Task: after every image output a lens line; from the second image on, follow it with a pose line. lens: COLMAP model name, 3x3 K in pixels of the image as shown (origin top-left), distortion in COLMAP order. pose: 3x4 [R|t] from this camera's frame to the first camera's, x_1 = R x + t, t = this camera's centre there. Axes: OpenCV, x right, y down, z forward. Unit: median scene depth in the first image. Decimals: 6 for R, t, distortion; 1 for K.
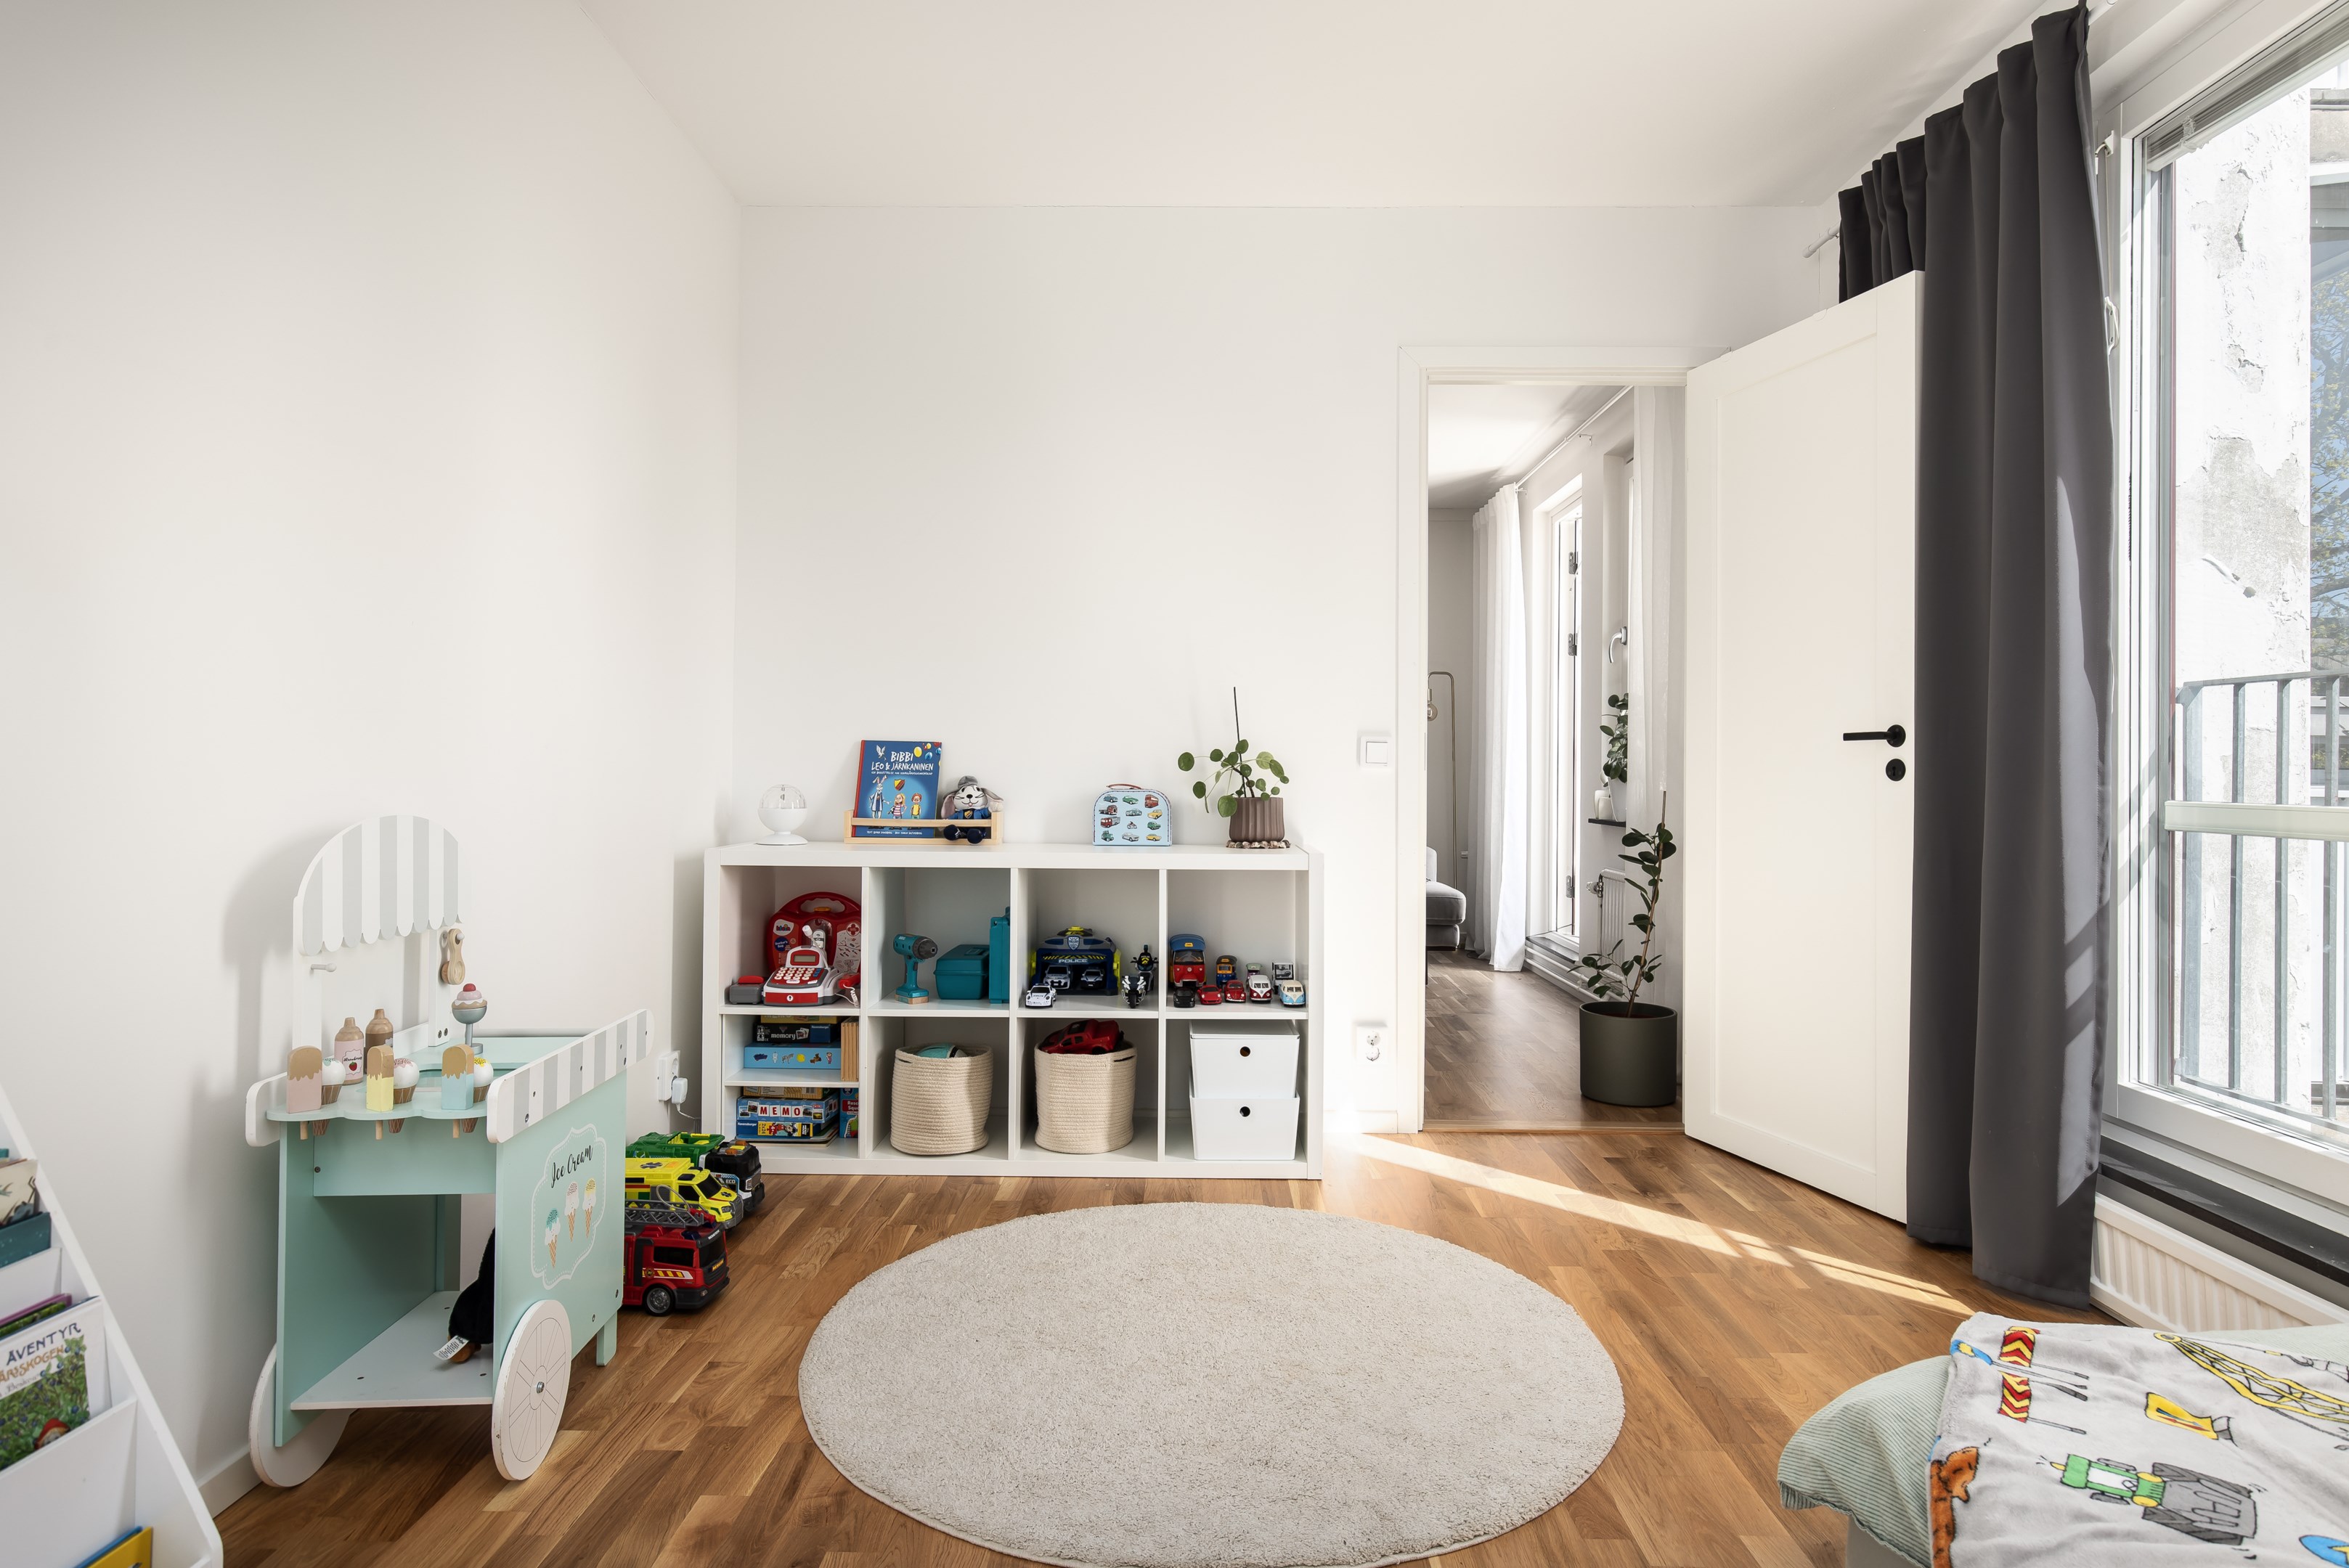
lens RADIAL K [[1293.9, 0, 1180.9], [0, 1293.9, 763.2], [0, 0, 1]] dist [0.020088, -0.006889]
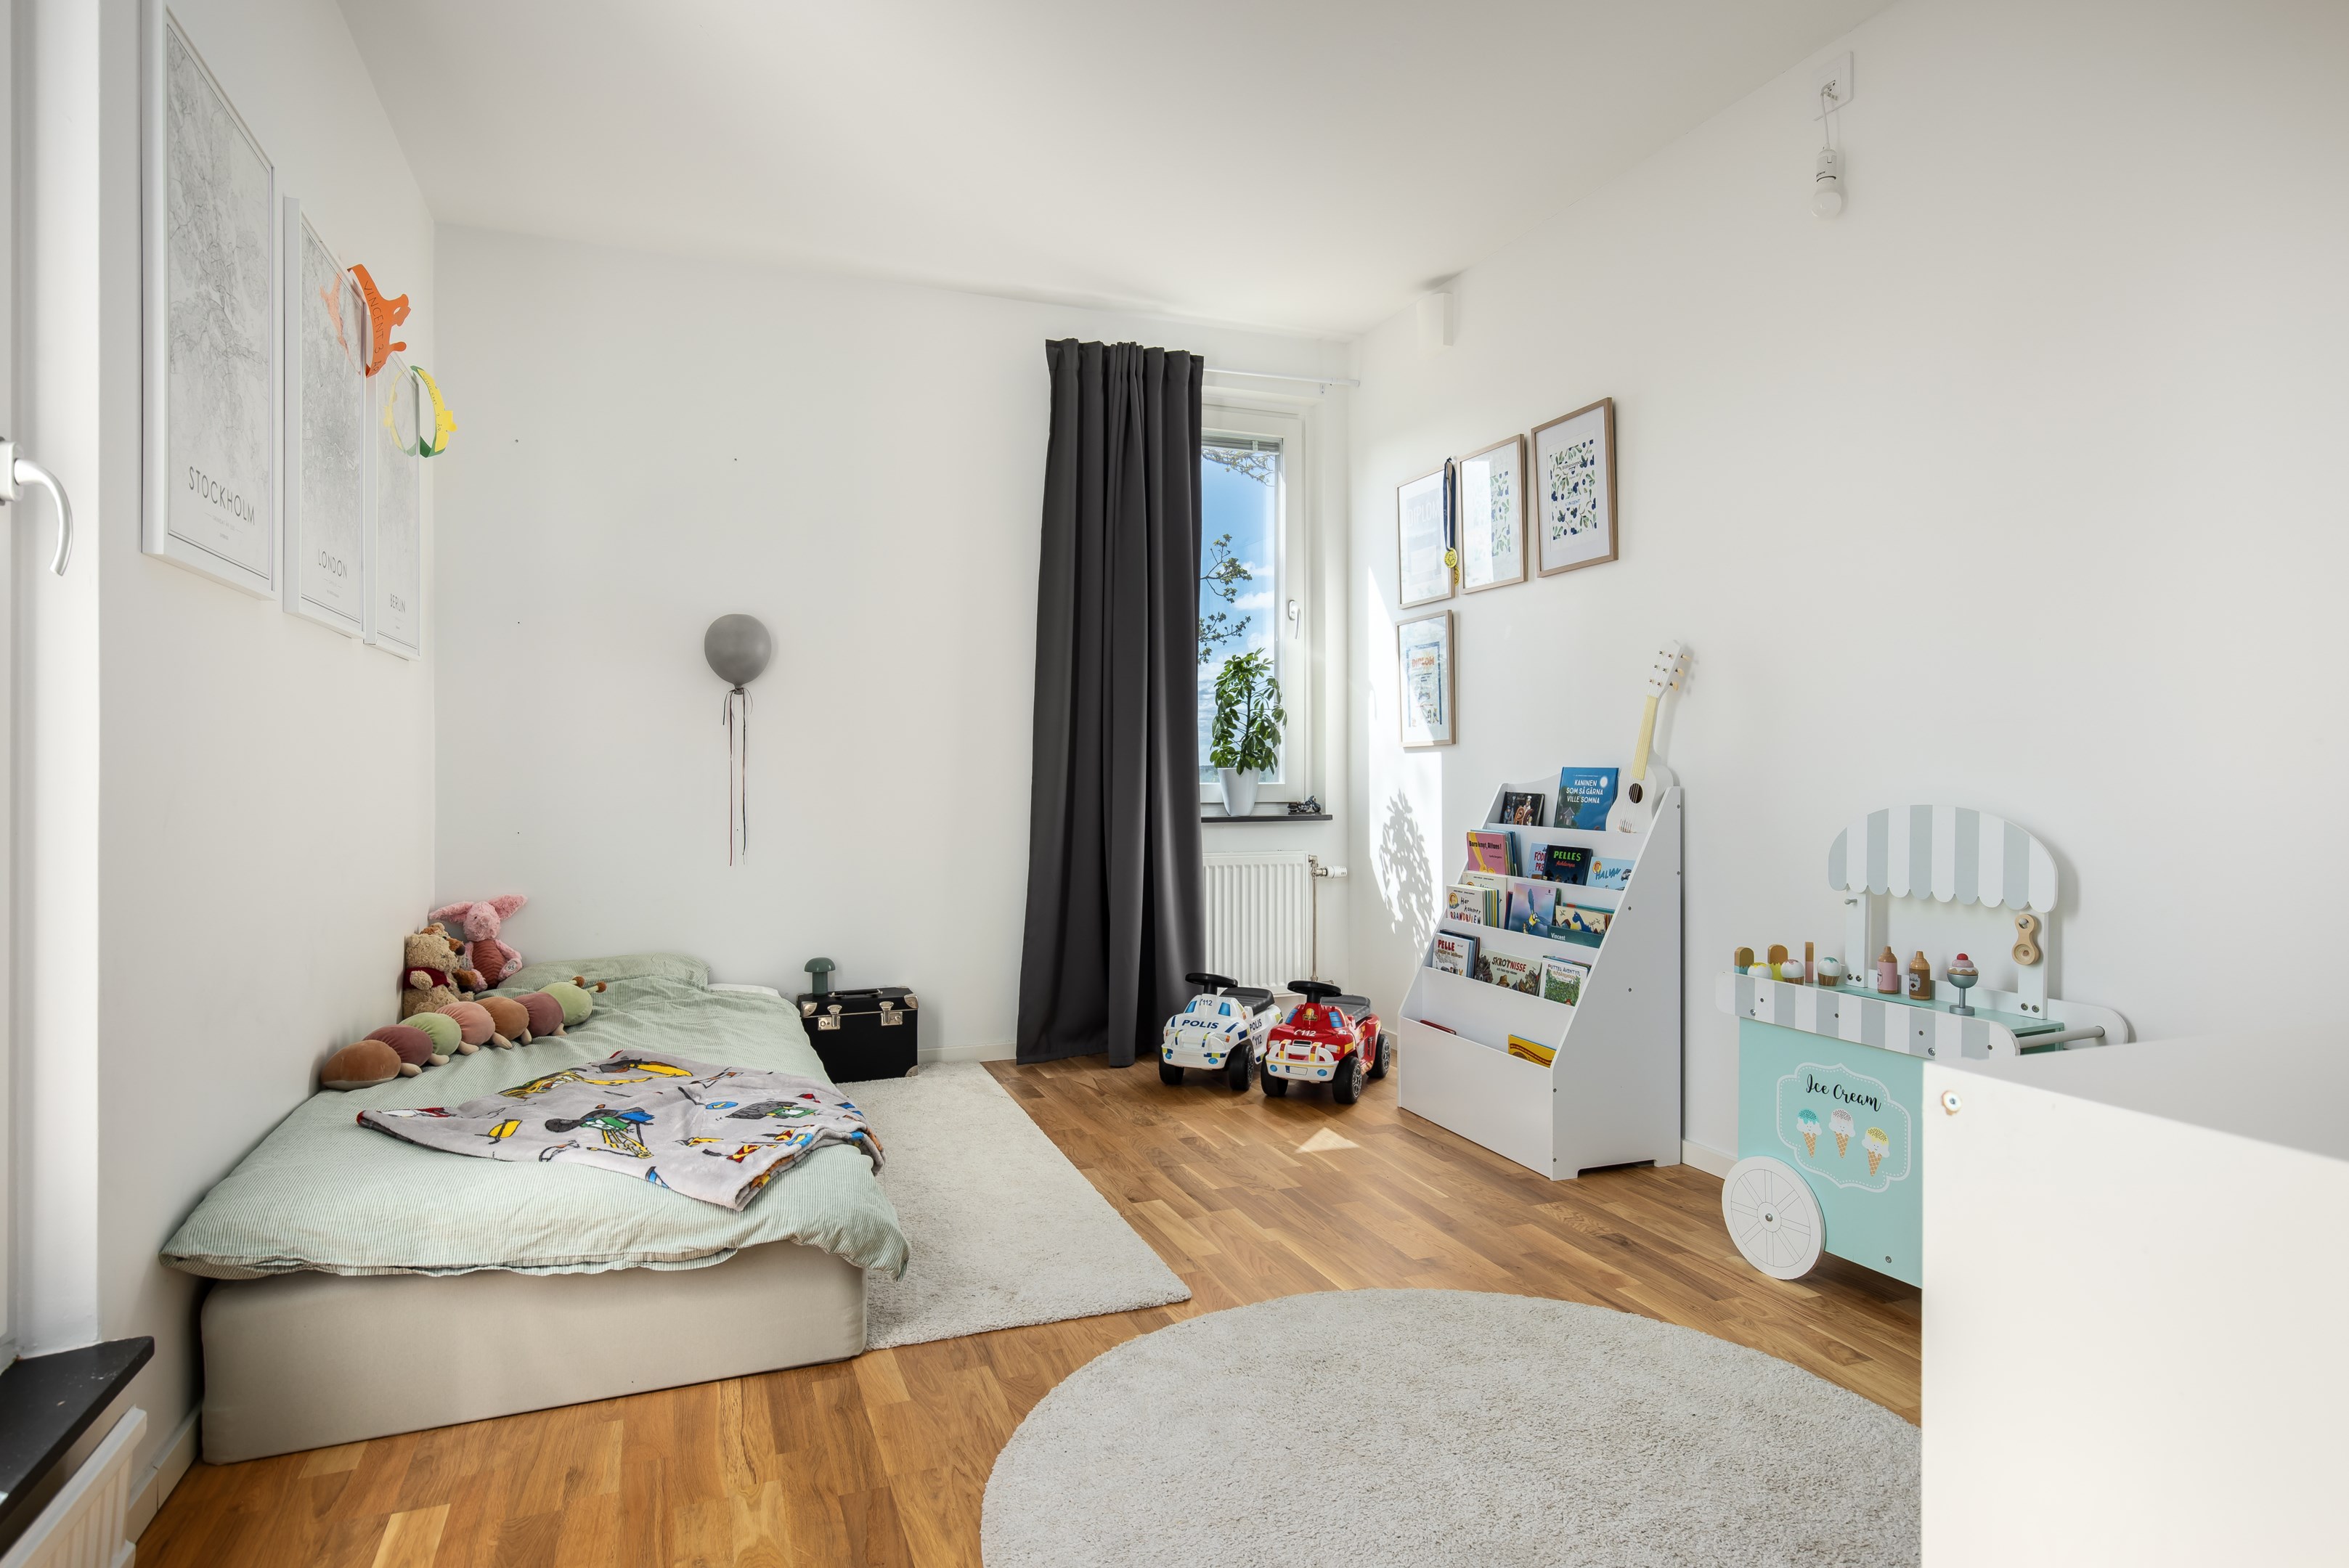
lens RADIAL K [[1293.9, 0, 1176.0], [0, 1293.9, 773.1], [0, 0, 1]] dist [0.020088, -0.006889]
pose [[-0.923004, -0.010495, -0.384646, 0.541318], [-0.014031, 0.999881, 0.006387, 0.012211], [0.384534, 0.011292, -0.923042, 1.785424]]
